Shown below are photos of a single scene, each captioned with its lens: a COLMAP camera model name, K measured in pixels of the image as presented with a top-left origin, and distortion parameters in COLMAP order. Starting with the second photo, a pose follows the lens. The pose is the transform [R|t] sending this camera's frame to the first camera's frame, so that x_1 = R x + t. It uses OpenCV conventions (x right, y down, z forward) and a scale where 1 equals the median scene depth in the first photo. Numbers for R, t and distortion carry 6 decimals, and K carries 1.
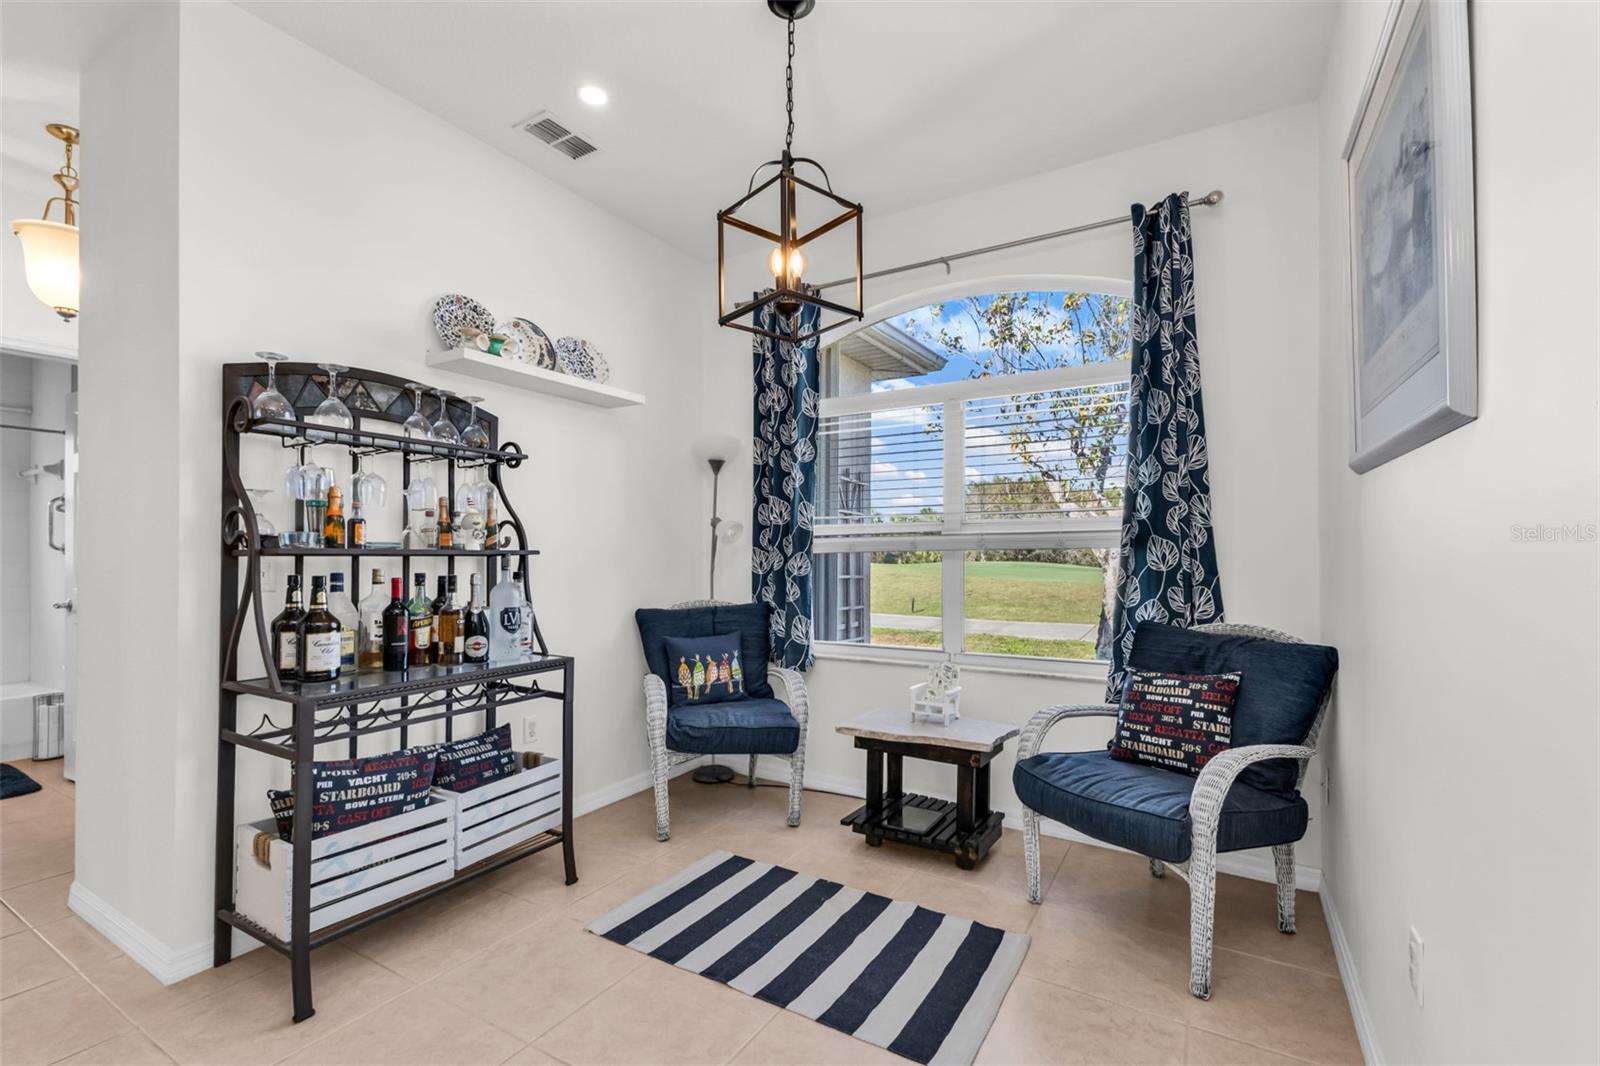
lens RADIAL K [[698.2, 0, 799.1], [0, 698.2, 545.1], [0, 0, 1]] dist [0.012215, -0.003446]
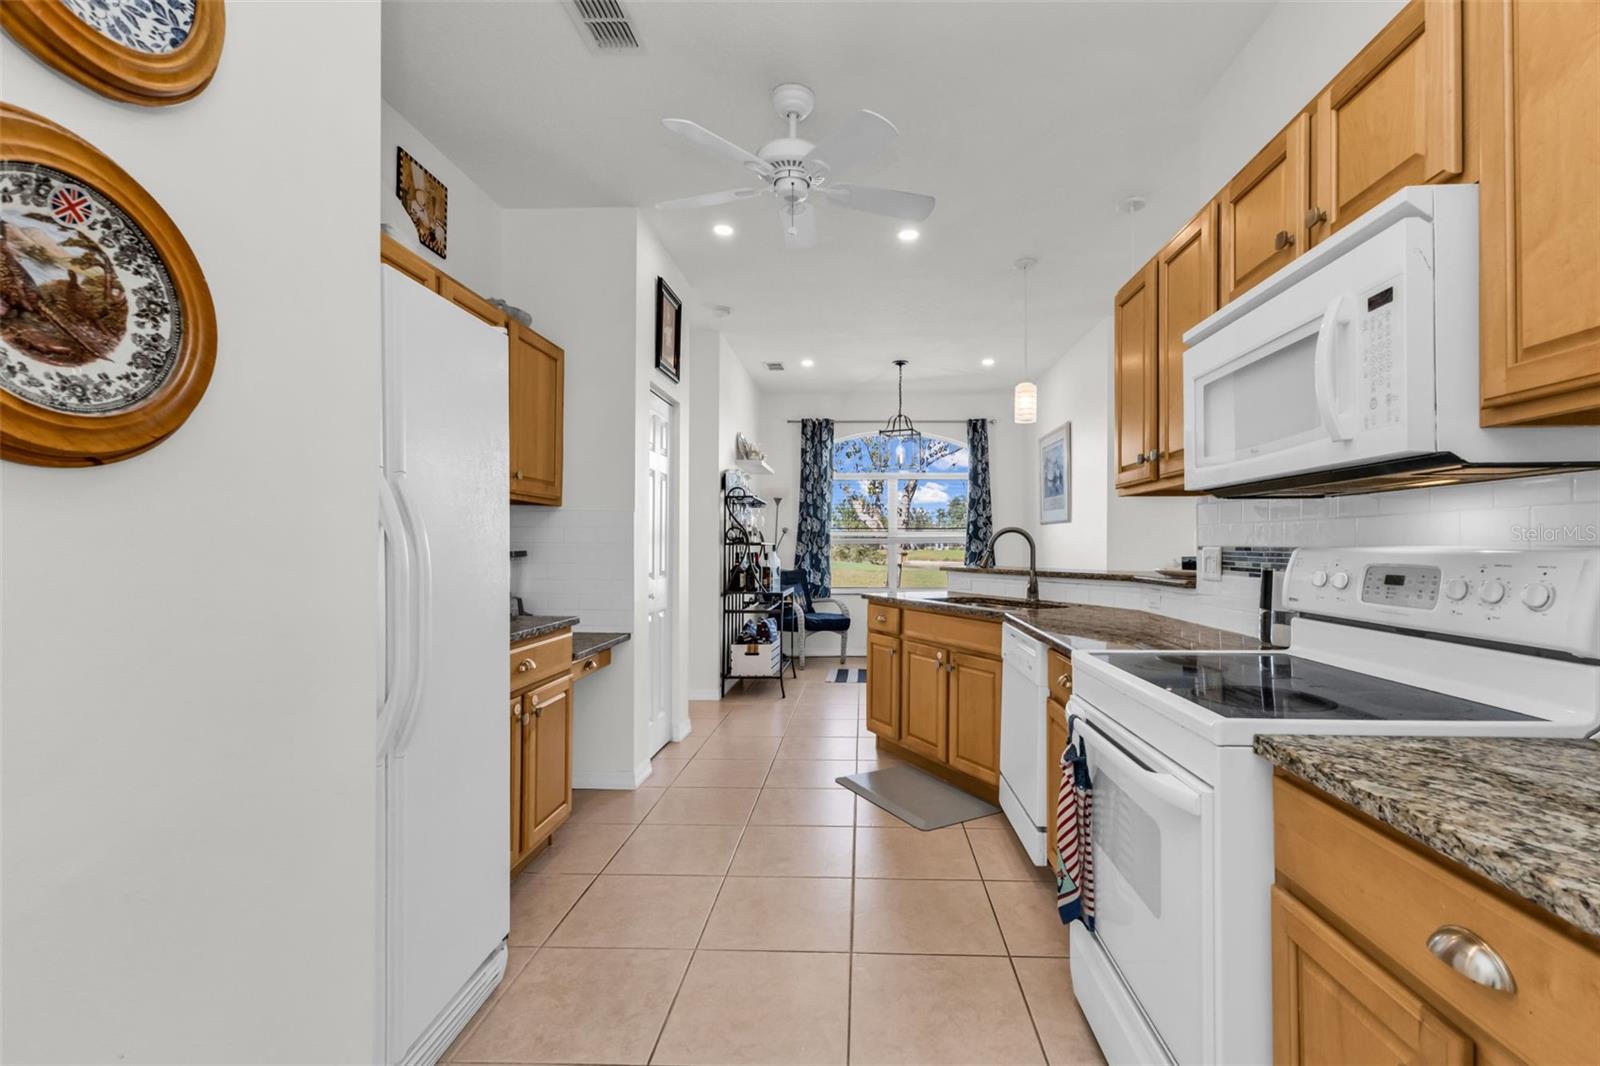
lens RADIAL K [[698.2, 0, 827.9], [0, 698.2, 542.1], [0, 0, 1]] dist [0.012215, -0.003446]
pose [[0.877293, 0.002569, 0.479948, -1.328485], [-0.008850, 0.999902, 0.010823, -0.026786], [-0.479873, -0.013743, 0.877230, -1.145121]]
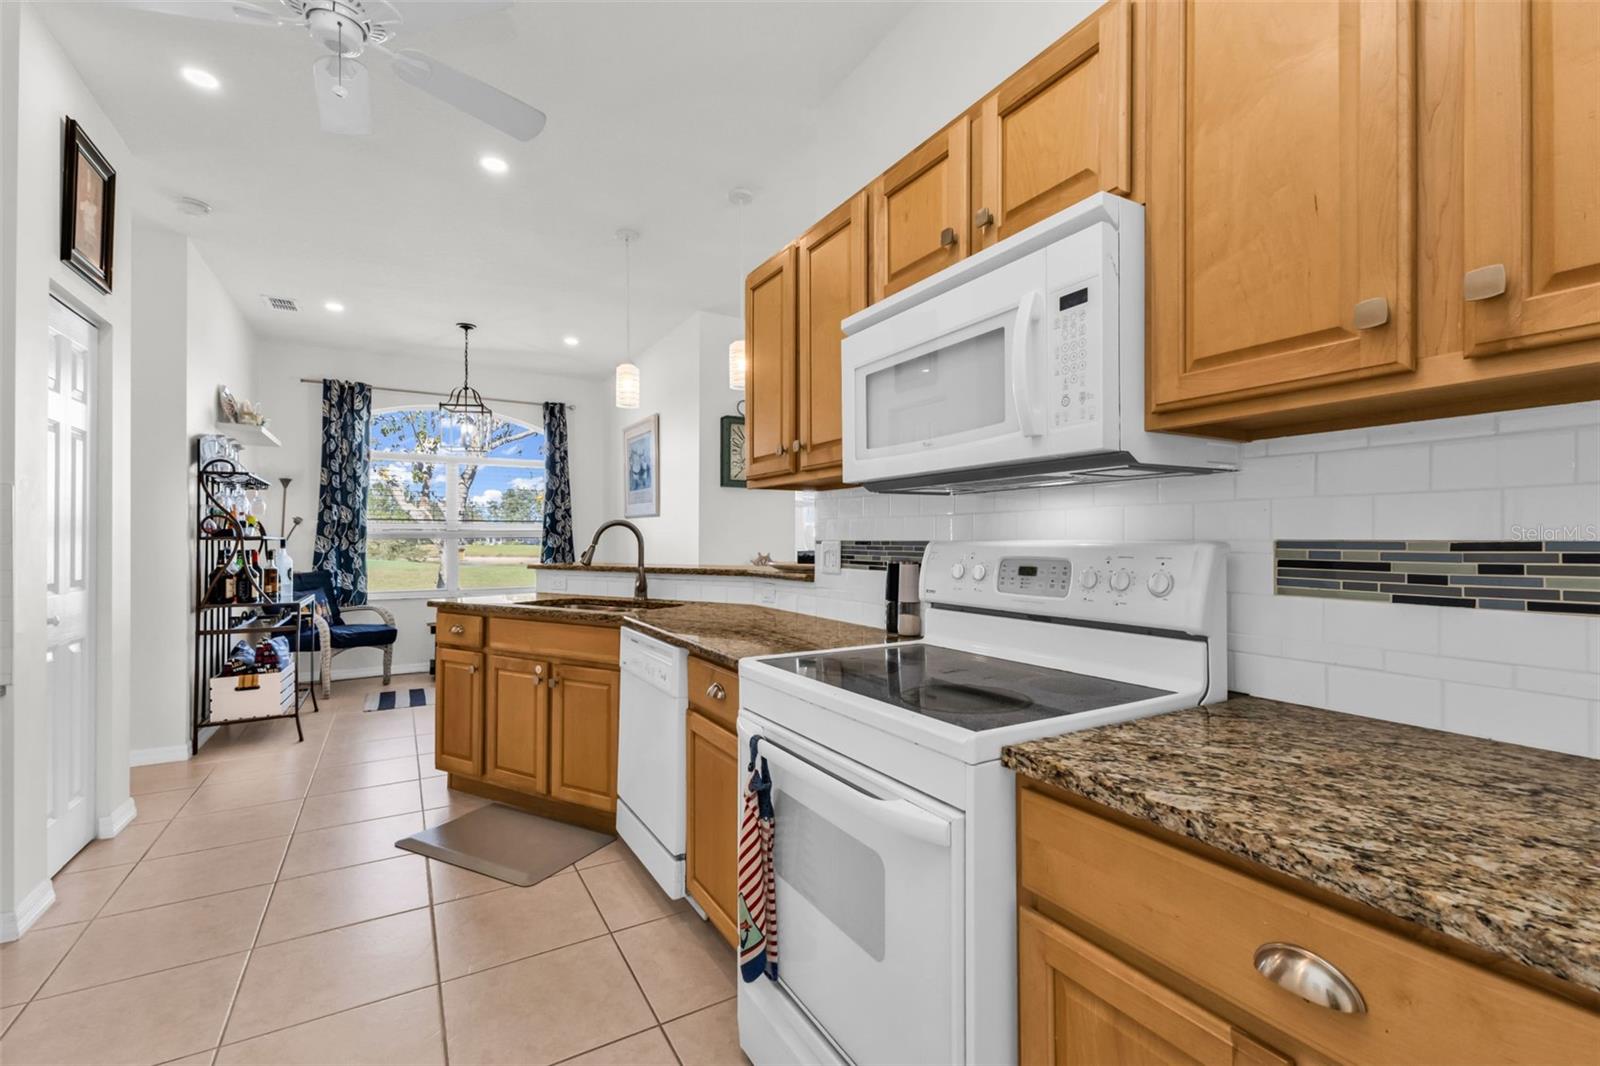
lens RADIAL K [[698.2, 0, 798.6], [0, 698.2, 540.7], [0, 0, 1]] dist [0.012215, -0.003446]
pose [[0.479610, -0.001677, 0.877480, -1.298184], [-0.014651, 0.999843, 0.009919, -0.024533], [-0.877359, -0.017613, 0.479510, -1.010347]]
